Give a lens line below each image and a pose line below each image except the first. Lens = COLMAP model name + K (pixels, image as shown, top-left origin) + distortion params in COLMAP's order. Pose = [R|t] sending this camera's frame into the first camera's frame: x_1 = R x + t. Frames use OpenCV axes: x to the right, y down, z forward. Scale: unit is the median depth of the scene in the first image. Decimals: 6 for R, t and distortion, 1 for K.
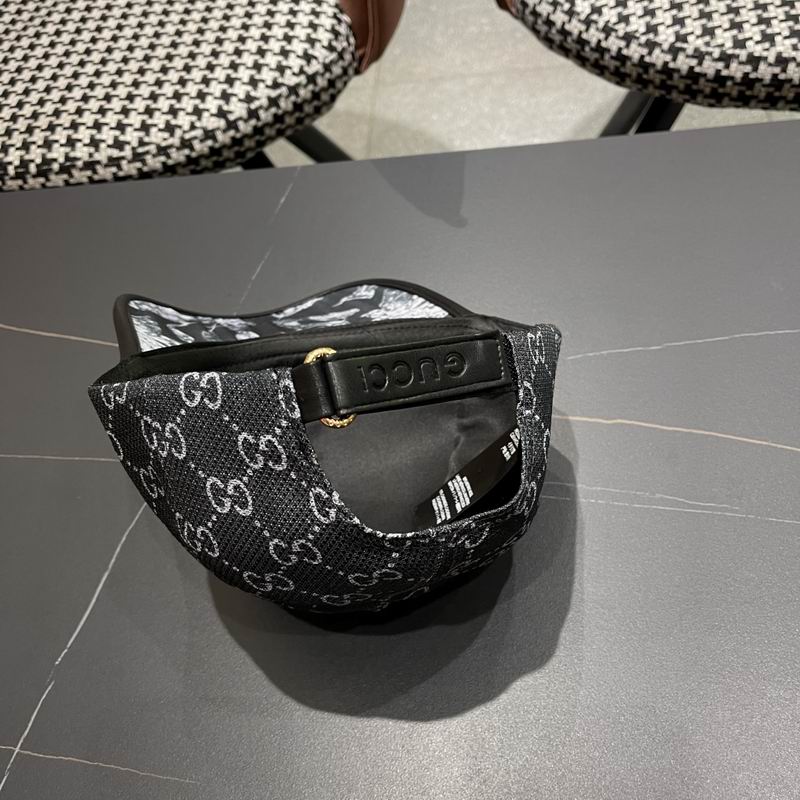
lens RADIAL K [[841.2, 0, 407.7], [0, 841.2, 414.7], [0, 0, 1]] dist [0.017223, 0.000000]
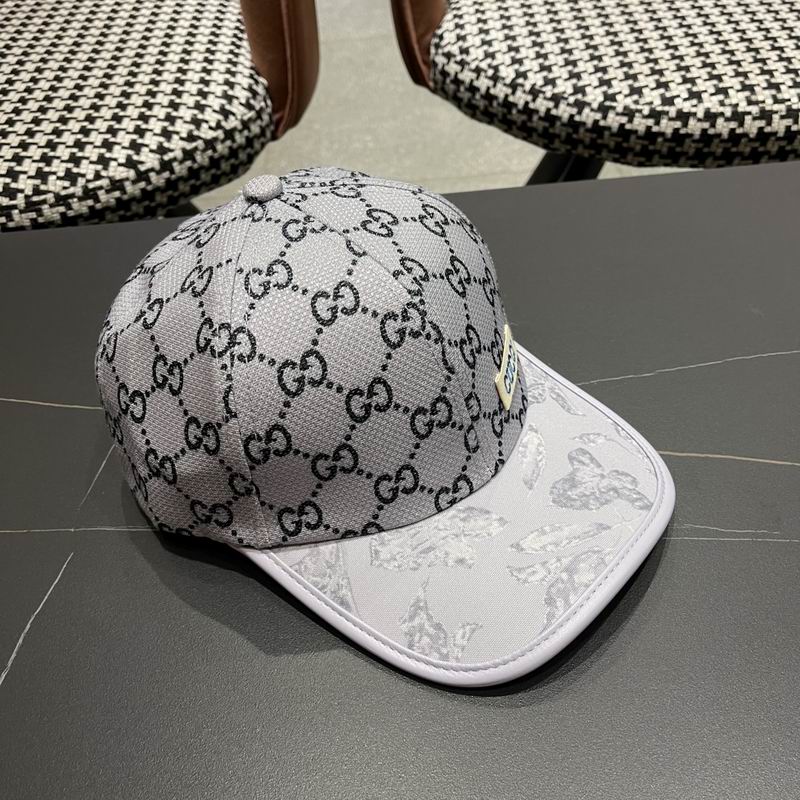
lens RADIAL K [[841.2, 0, 409.2], [0, 841.2, 408.7], [0, 0, 1]] dist [0.017223, 0.000000]
pose [[0.986052, -0.027083, 0.164220, -0.082319], [0.054881, 0.984398, -0.167180, 0.070280], [-0.157130, 0.173860, 0.972154, 0.118331]]
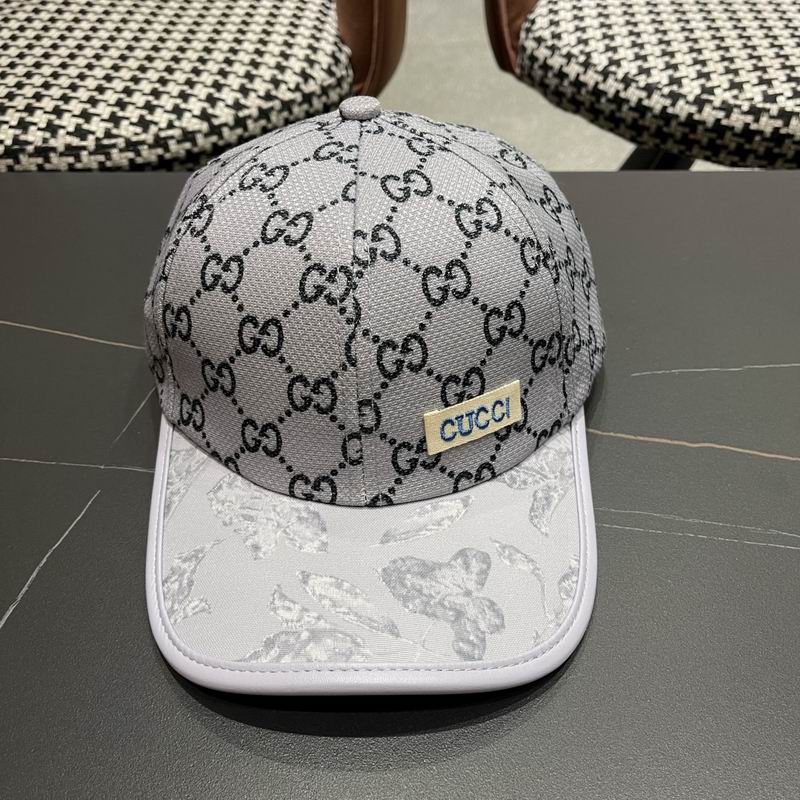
lens RADIAL K [[841.2, 0, 406.7], [0, 841.2, 394.9], [0, 0, 1]] dist [0.017223, 0.000000]
pose [[0.990706, 0.077577, 0.111727, -0.087895], [-0.053333, 0.977184, -0.205590, 0.099016], [-0.125127, 0.197720, 0.972240, 0.172566]]
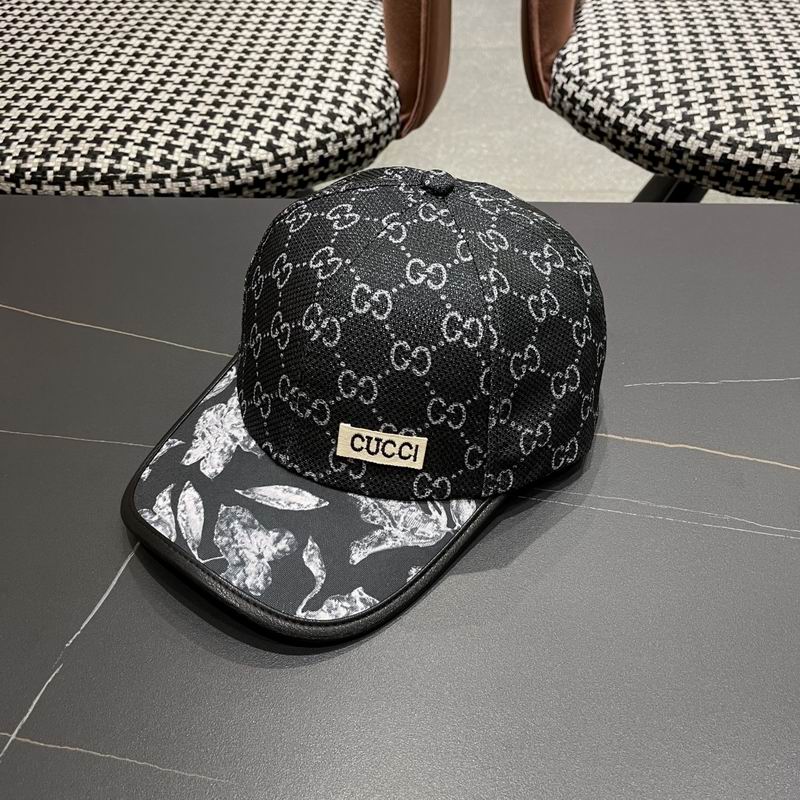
lens RADIAL K [[841.2, 0, 411.0], [0, 841.2, 410.1], [0, 0, 1]] dist [0.017223, 0.000000]
pose [[0.992739, 0.097584, 0.070334, -0.093997], [-0.084417, 0.981723, -0.170572, 0.112519], [-0.085693, 0.163396, 0.982832, 0.040256]]
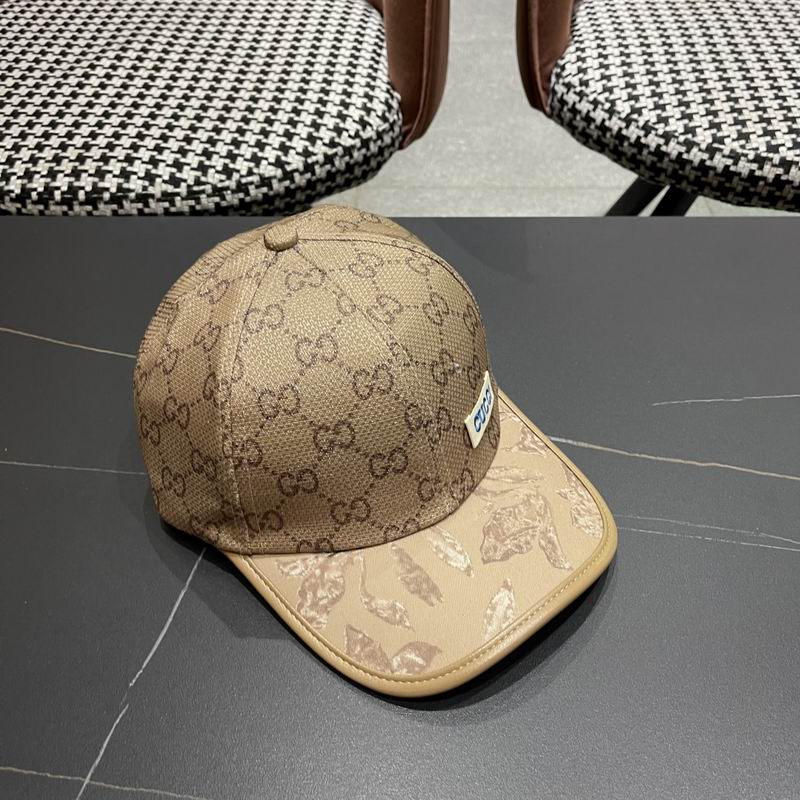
lens RADIAL K [[841.2, 0, 408.1], [0, 841.2, 410.2], [0, 0, 1]] dist [0.017223, 0.000000]
pose [[0.990795, 0.073631, 0.113597, -0.160998], [-0.055333, 0.986116, -0.156565, 0.085558], [-0.123548, 0.148838, 0.981113, 0.031567]]
